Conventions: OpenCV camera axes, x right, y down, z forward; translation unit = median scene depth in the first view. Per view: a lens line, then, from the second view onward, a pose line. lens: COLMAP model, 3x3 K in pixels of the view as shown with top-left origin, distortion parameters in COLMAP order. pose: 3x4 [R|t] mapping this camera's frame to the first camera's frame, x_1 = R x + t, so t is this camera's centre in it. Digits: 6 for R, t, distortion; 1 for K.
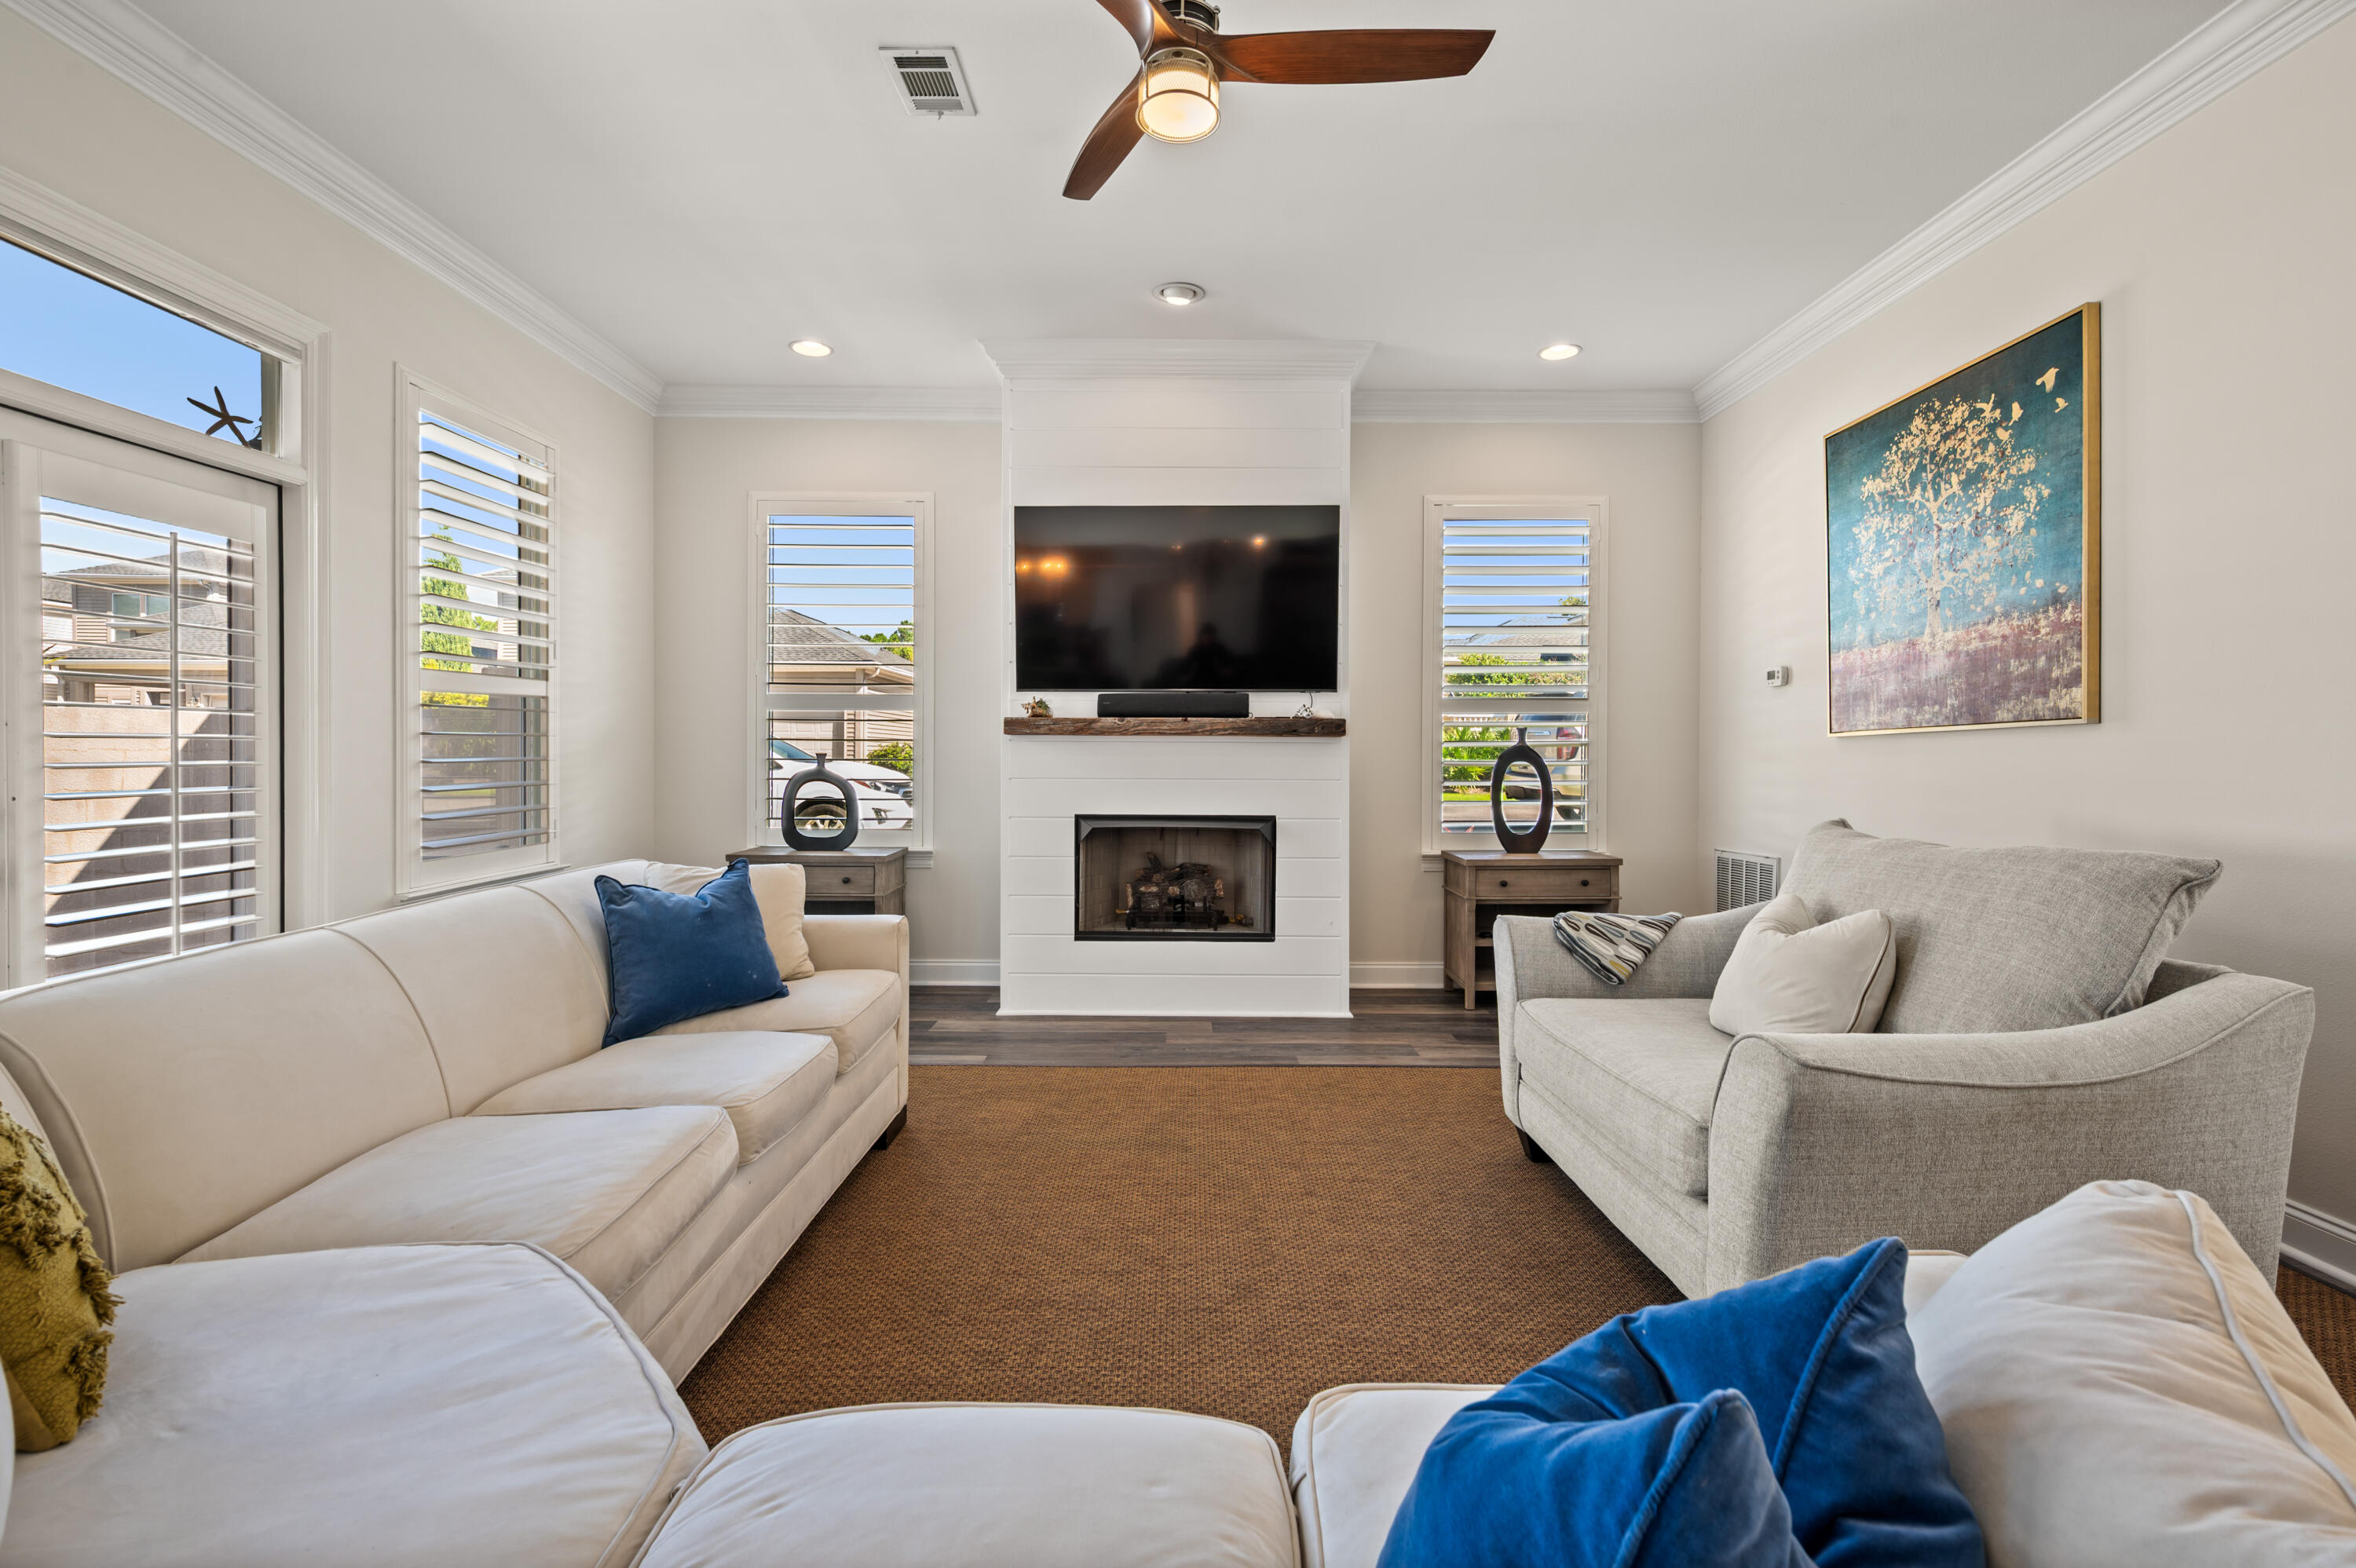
lens RADIAL K [[1056.6, 0, 1188.2], [0, 1056.6, 757.1], [0, 0, 1]] dist [0.001050, 0.000299]
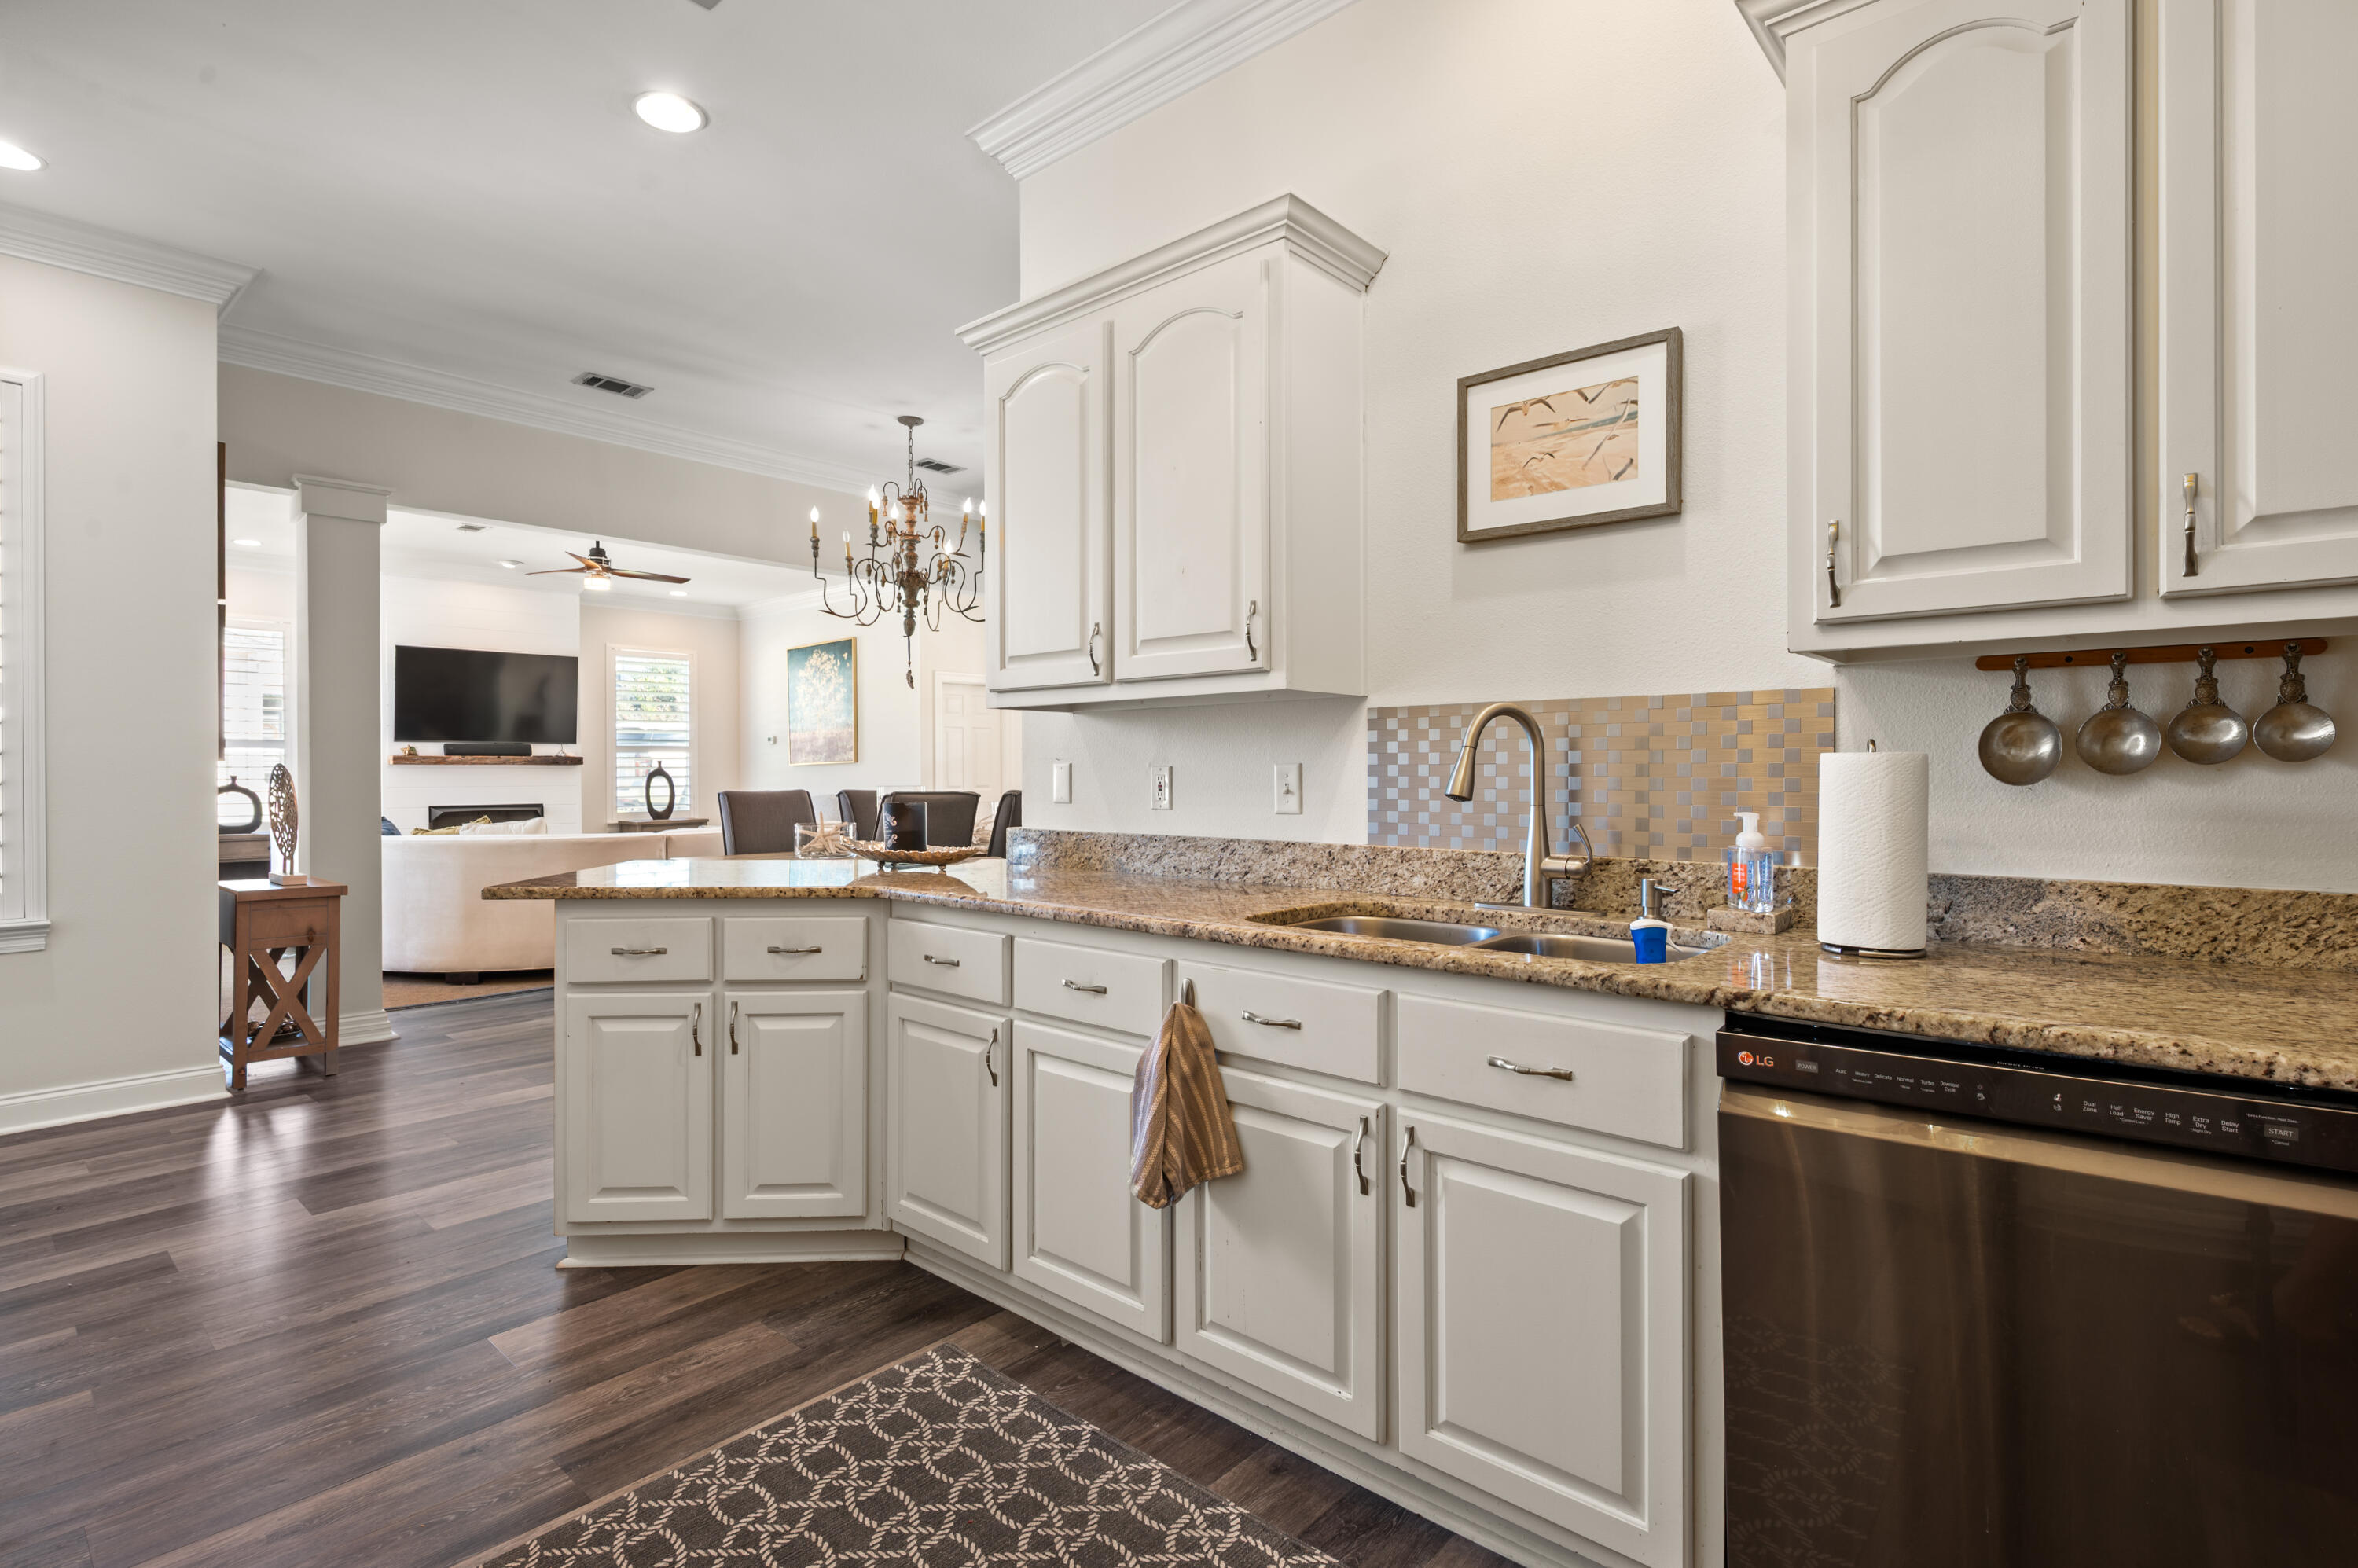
lens RADIAL K [[1109.2, 0, 1179.0], [0, 1109.2, 784.0], [0, 0, 1]] dist [0.000340, -0.000153]
pose [[0.670786, -0.015017, 0.741499, -0.701238], [0.008188, 0.999884, 0.012842, 0.000195], [-0.741606, -0.002543, 0.670831, -1.393676]]
